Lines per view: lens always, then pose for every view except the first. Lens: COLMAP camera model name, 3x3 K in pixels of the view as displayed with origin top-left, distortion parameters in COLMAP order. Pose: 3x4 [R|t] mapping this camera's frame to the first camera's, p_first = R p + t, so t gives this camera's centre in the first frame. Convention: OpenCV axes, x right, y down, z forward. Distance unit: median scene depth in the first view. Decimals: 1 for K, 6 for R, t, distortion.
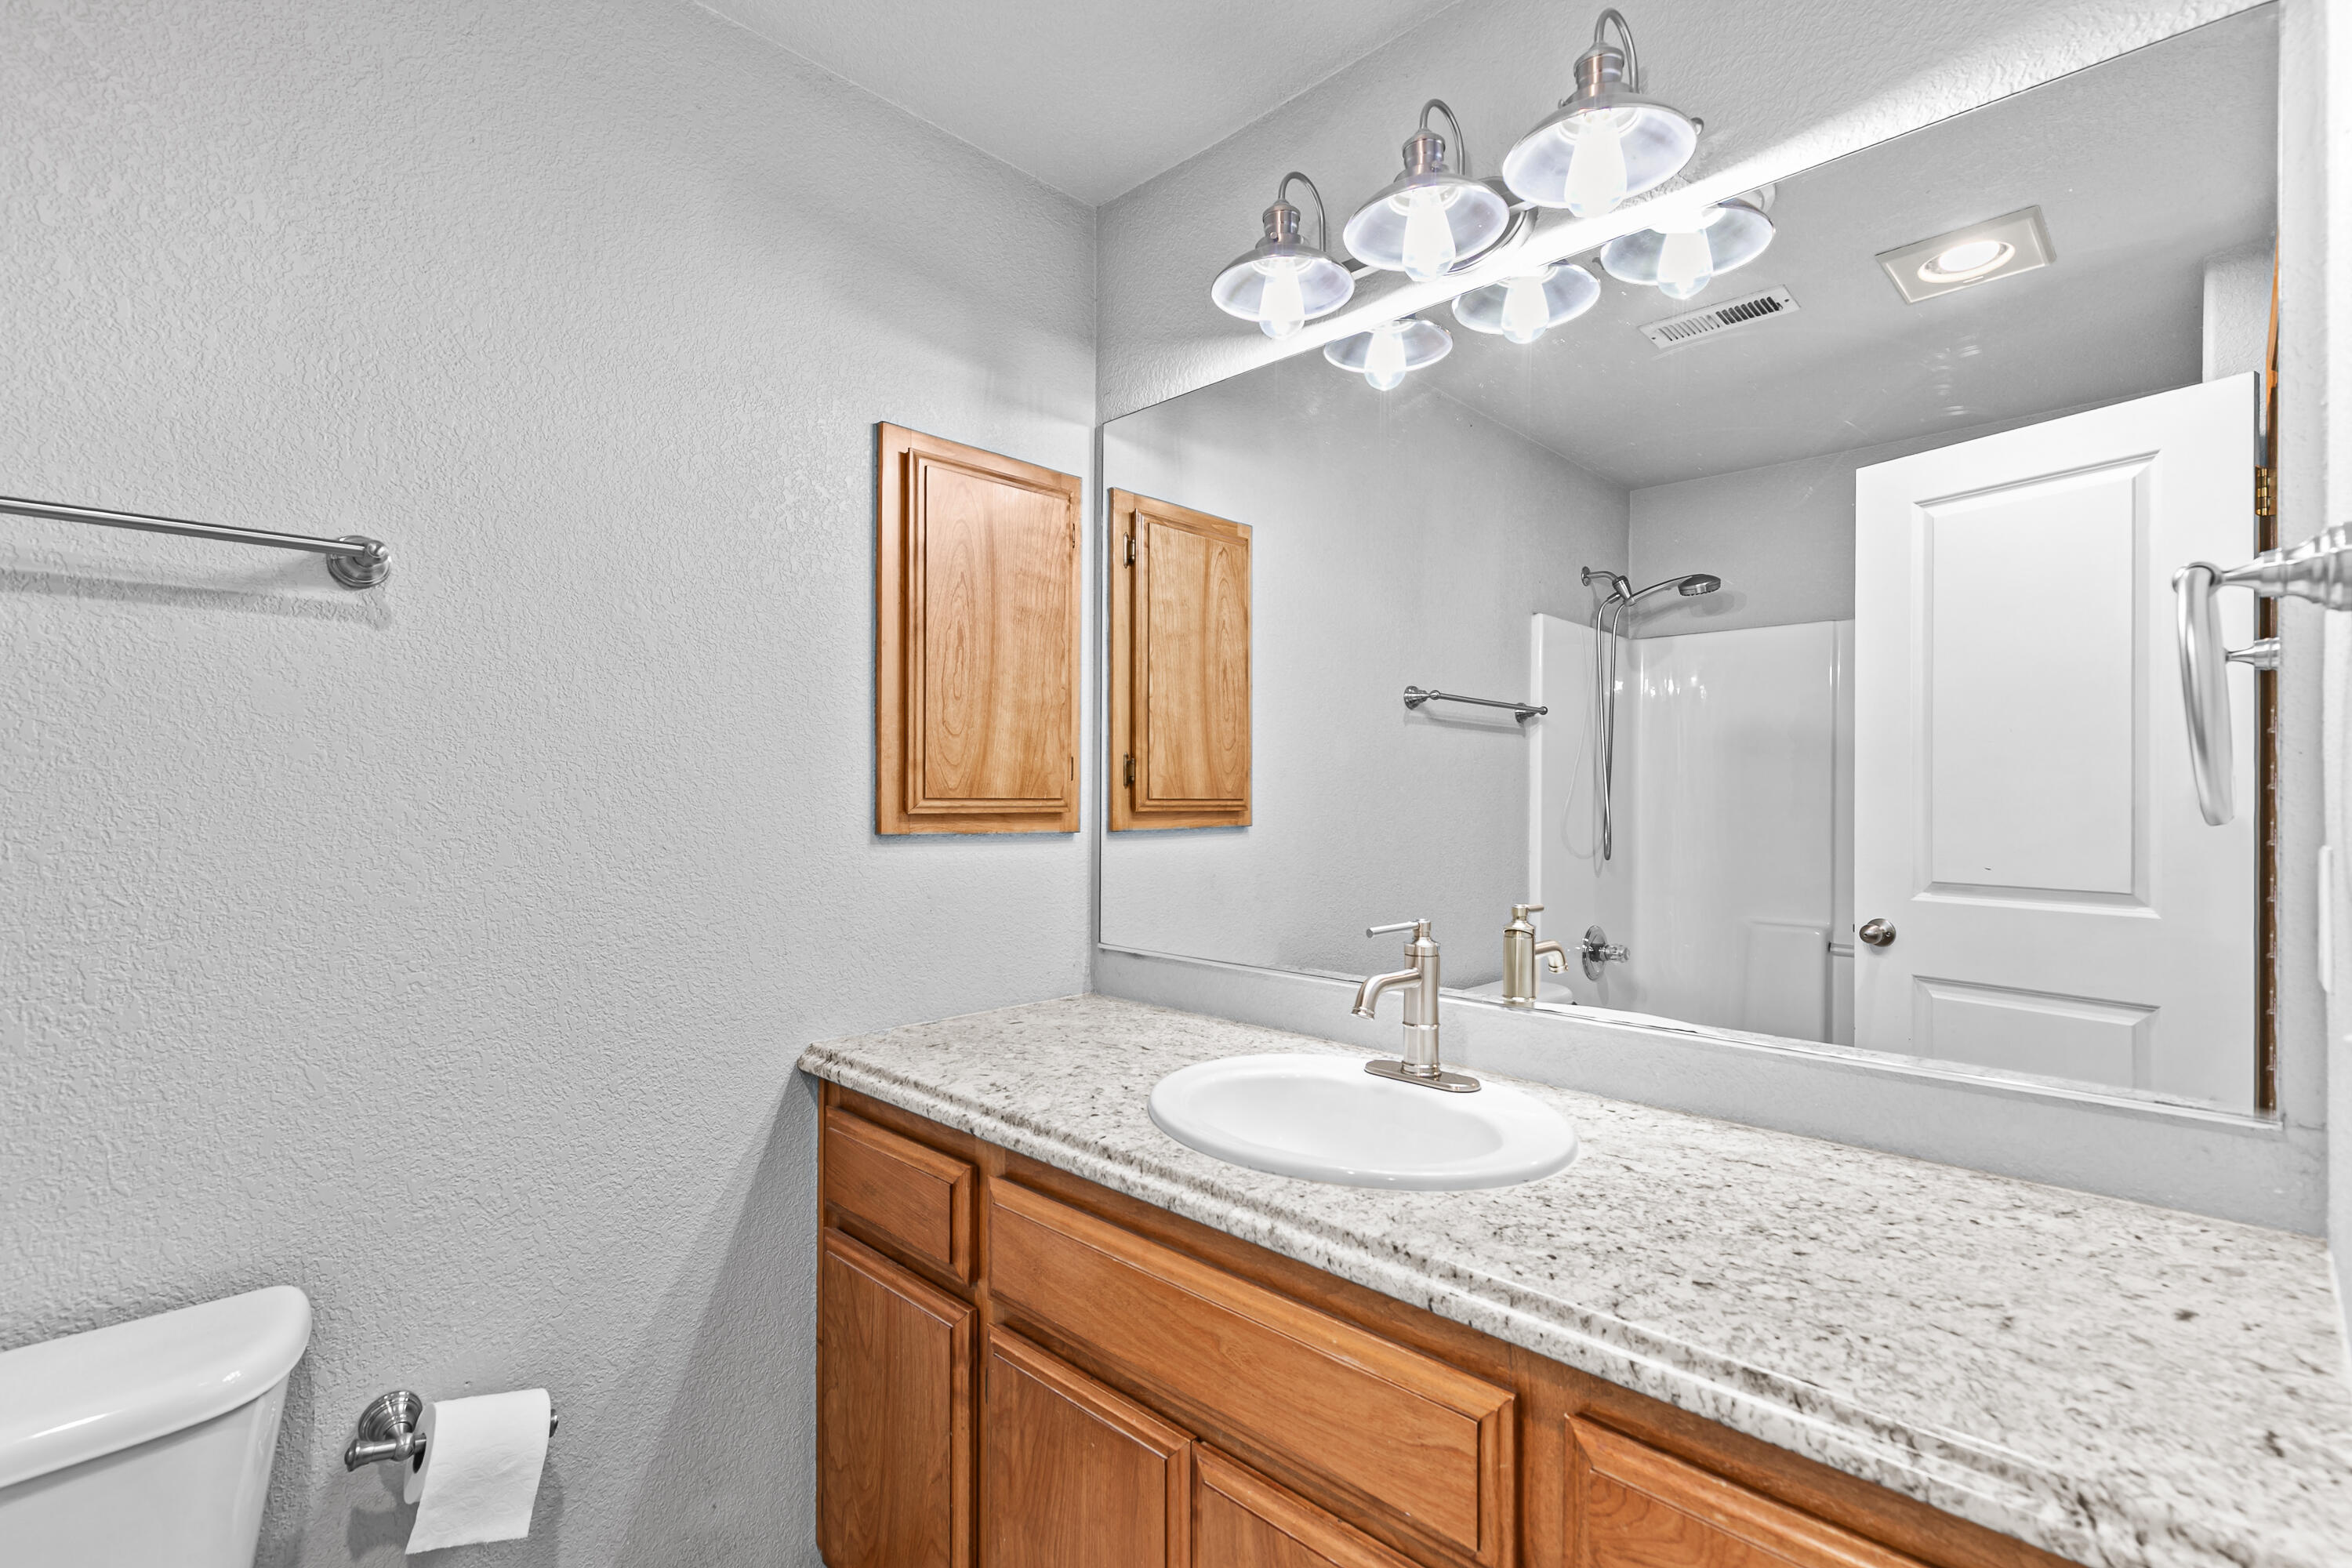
lens RADIAL K [[1066.3, 0, 1187.5], [0, 1066.3, 799.7], [0, 0, 1]] dist [0.009277, -0.001537]
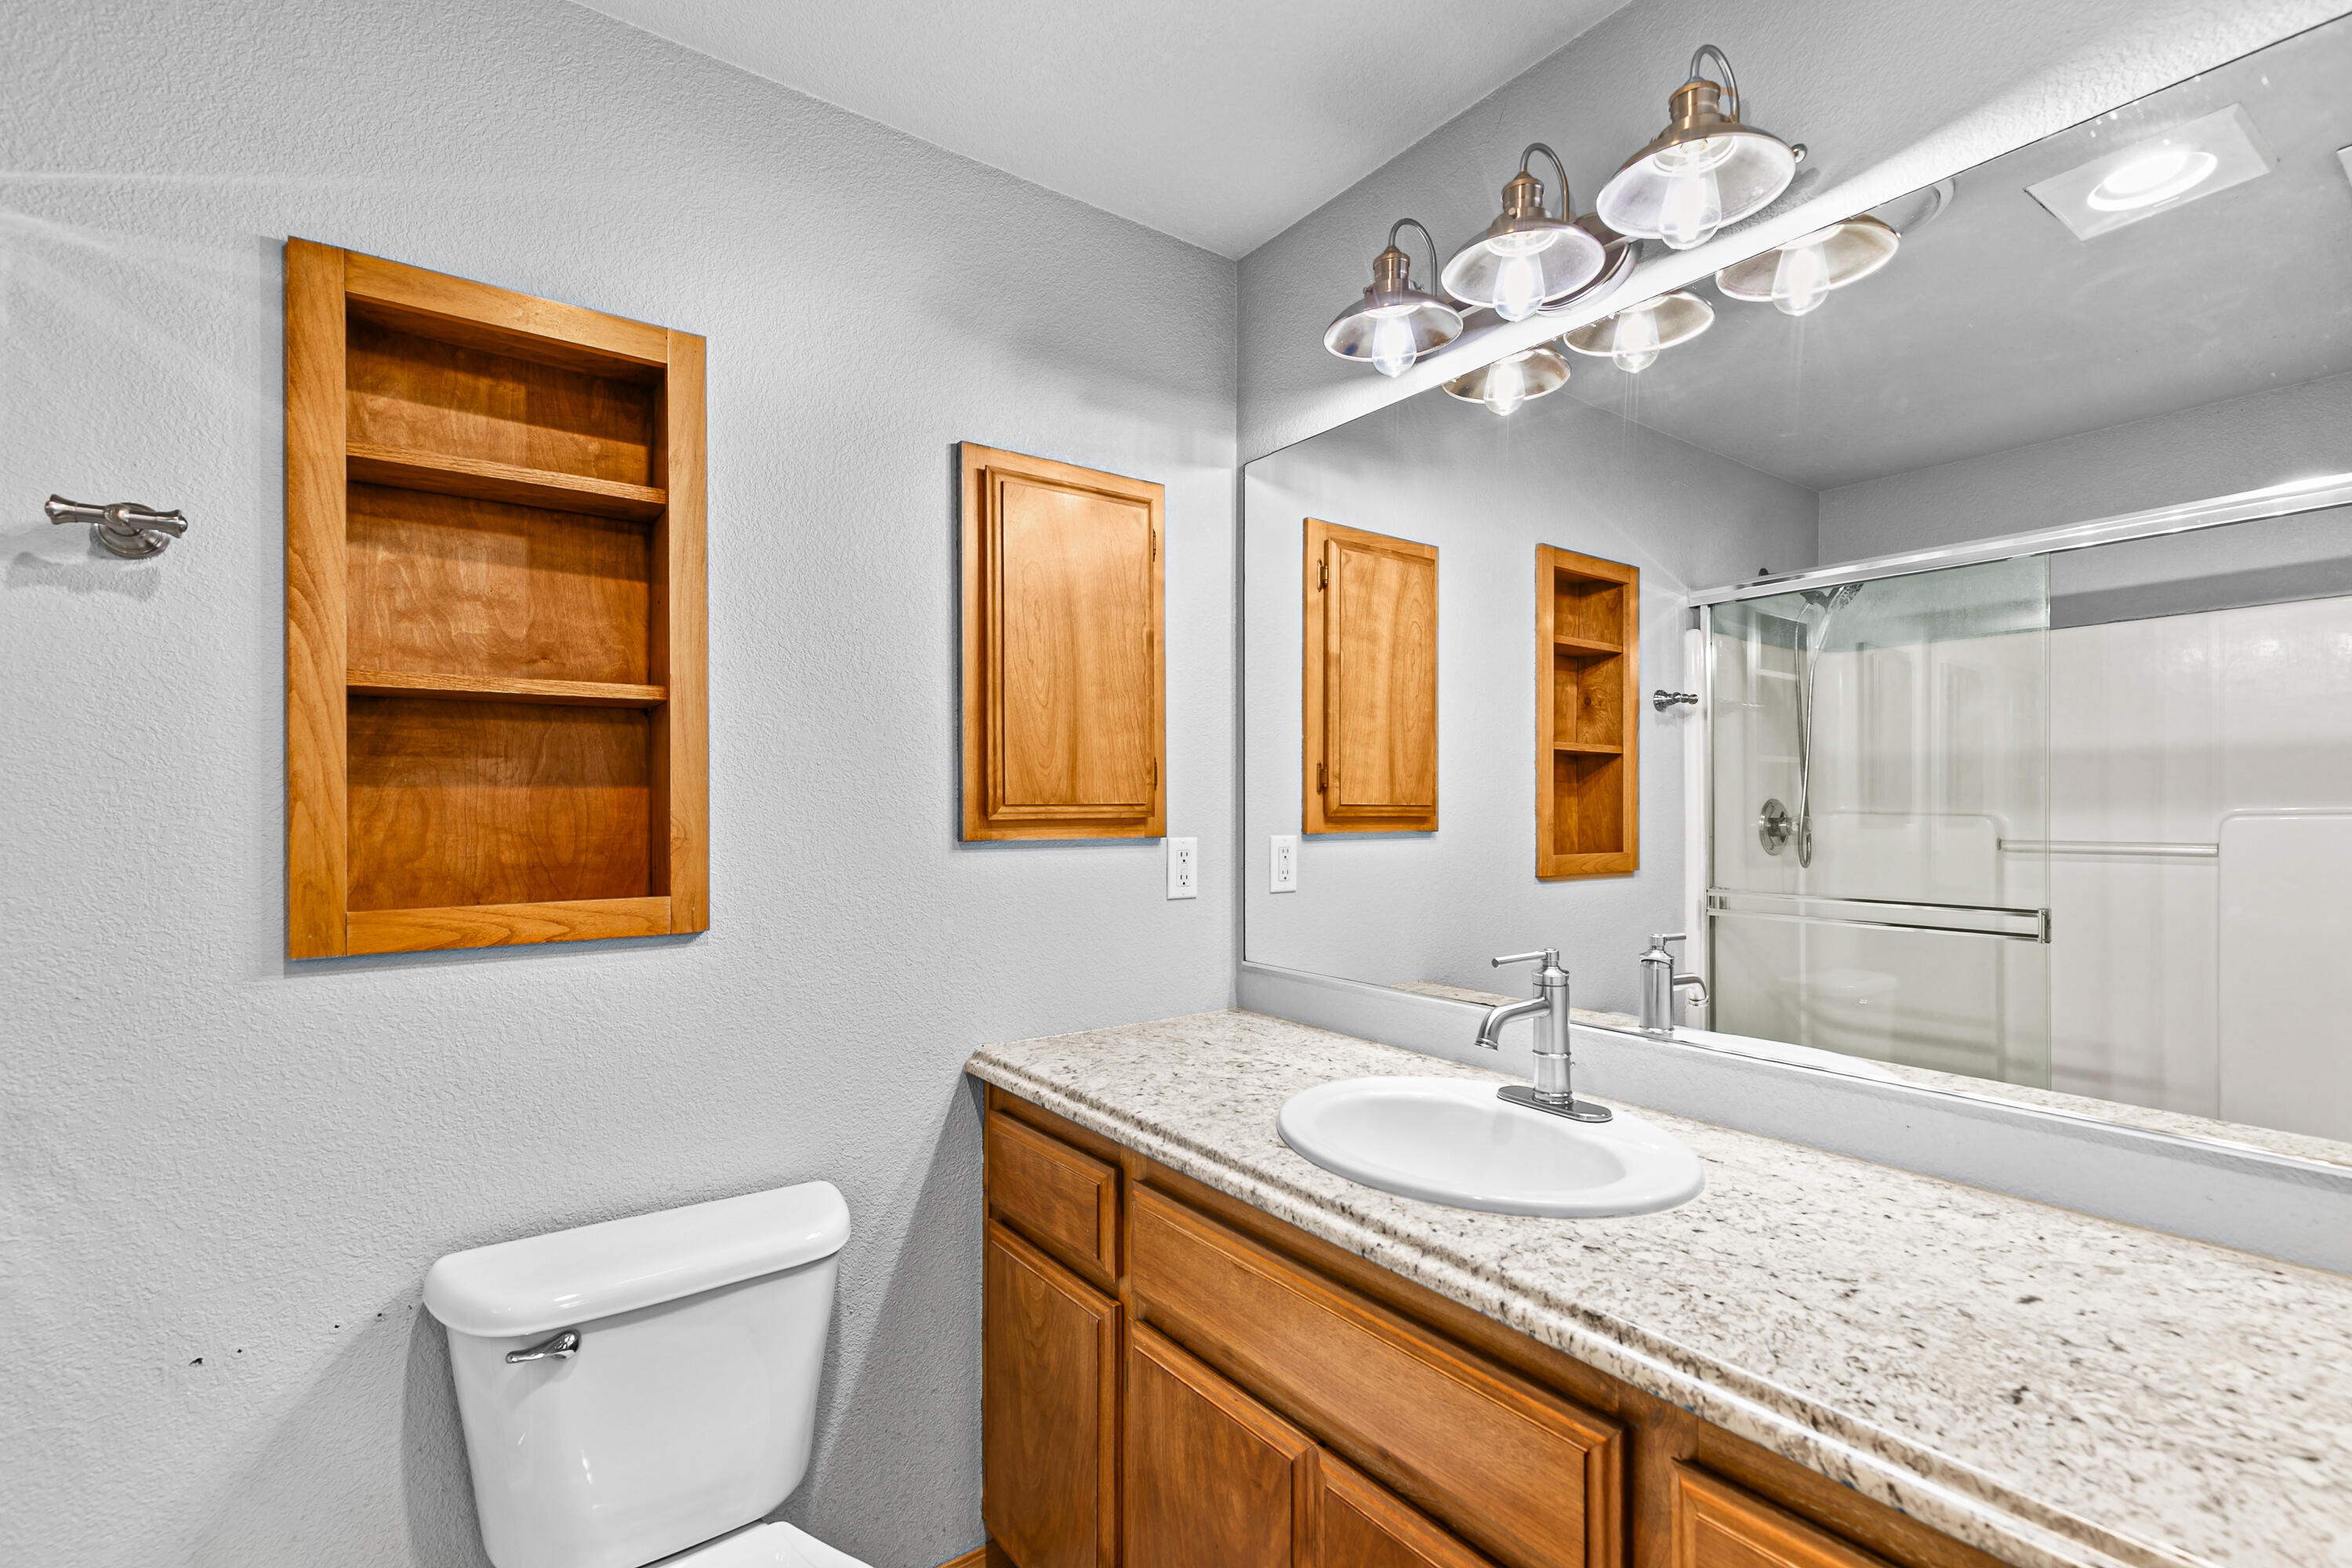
lens RADIAL K [[1066.3, 0, 1187.5], [0, 1066.3, 799.7], [0, 0, 1]] dist [0.009277, -0.001537]
pose [[0.984386, 0.003715, -0.175987, 0.232316], [-0.007896, 0.999703, -0.023065, 0.013039], [0.175849, 0.024094, 0.984122, -0.161313]]
